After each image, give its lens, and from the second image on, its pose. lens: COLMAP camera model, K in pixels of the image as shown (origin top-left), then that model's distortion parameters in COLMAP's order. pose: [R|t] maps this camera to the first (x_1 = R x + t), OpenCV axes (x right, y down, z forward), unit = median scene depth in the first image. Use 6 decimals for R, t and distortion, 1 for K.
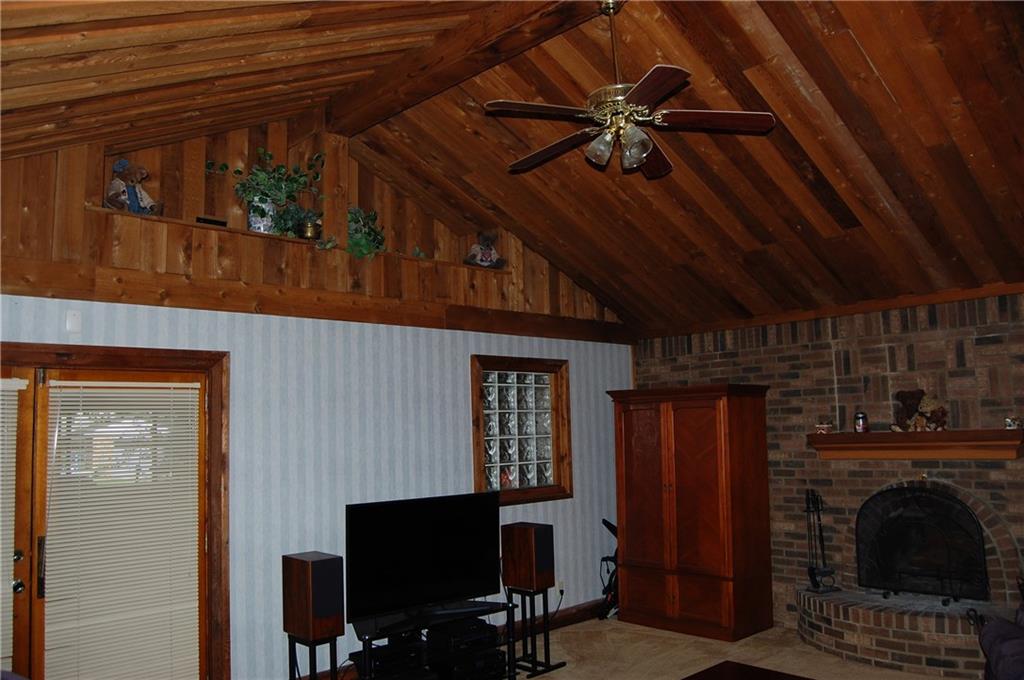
lens RADIAL K [[809.3, 0, 512.0], [0, 809.3, 340.0], [0, 0, 1]] dist [-0.079253, 0.016600]
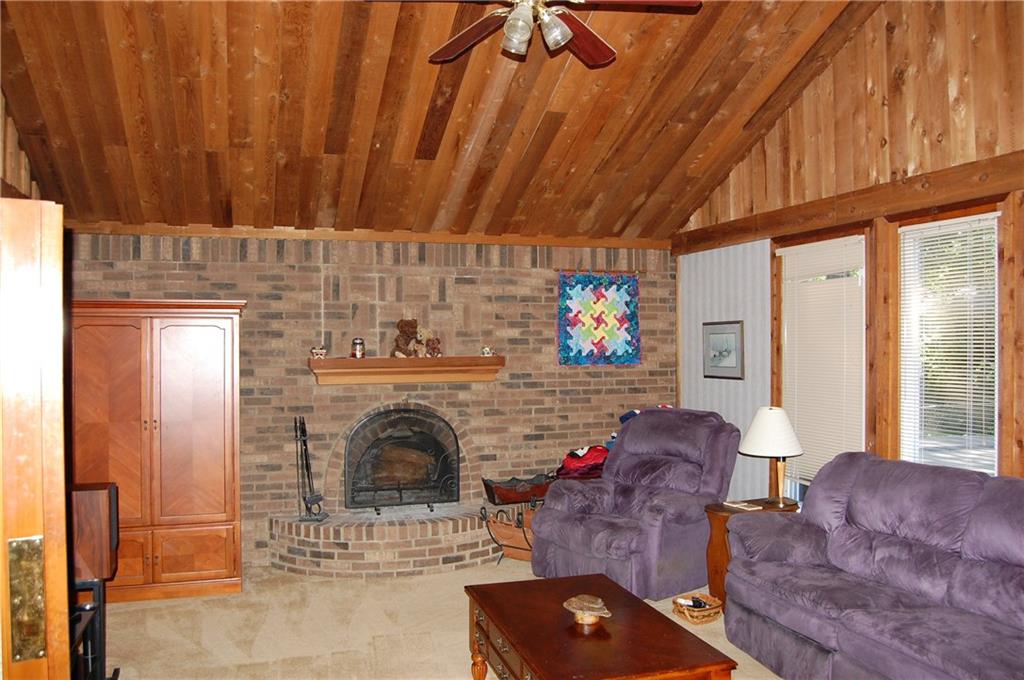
lens RADIAL K [[809.3, 0, 512.0], [0, 809.3, 340.0], [0, 0, 1]] dist [-0.079253, 0.016600]
pose [[0.422784, 0.026633, 0.905839, -0.413689], [-0.101012, 0.994724, 0.017899, 0.054736], [-0.900583, -0.099068, 0.423244, 0.387888]]
